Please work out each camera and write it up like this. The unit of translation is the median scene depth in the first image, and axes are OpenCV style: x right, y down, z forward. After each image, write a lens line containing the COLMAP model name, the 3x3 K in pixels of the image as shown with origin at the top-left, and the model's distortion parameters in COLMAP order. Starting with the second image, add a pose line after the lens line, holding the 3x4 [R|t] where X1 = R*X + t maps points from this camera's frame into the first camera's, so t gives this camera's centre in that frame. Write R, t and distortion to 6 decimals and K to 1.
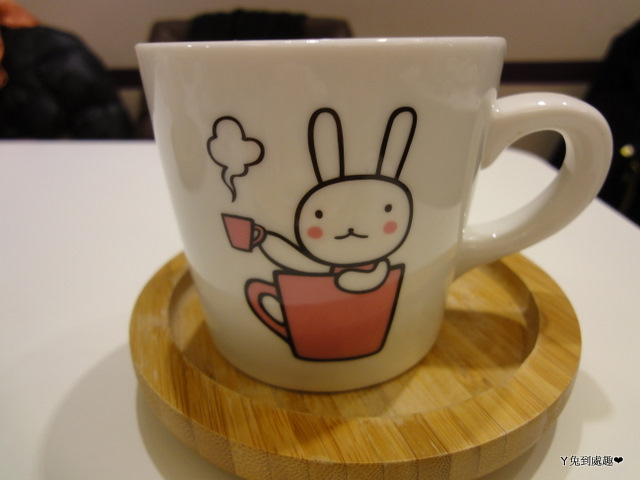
lens RADIAL K [[424.6, 0, 320.2], [0, 424.6, 240.7], [0, 0, 1]] dist [-0.004736, 0.001803]
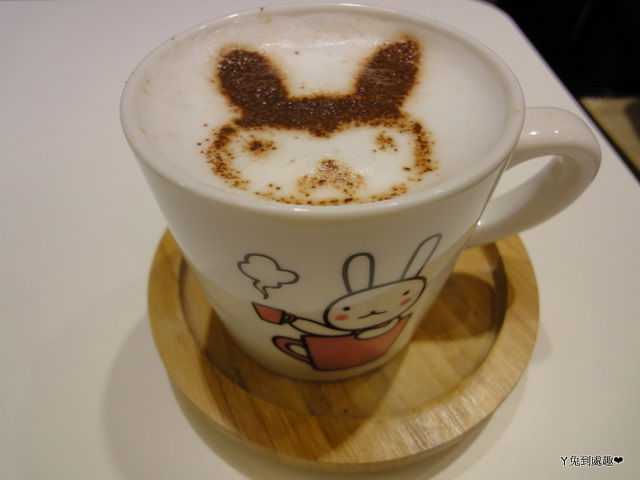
lens RADIAL K [[424.6, 0, 319.8], [0, 424.6, 241.9], [0, 0, 1]] dist [-0.004736, 0.001803]
pose [[0.990449, -0.091344, 0.103279, -0.147481], [0.040672, 0.909291, 0.414170, -0.590002], [-0.131743, -0.406013, 0.904321, 0.067209]]
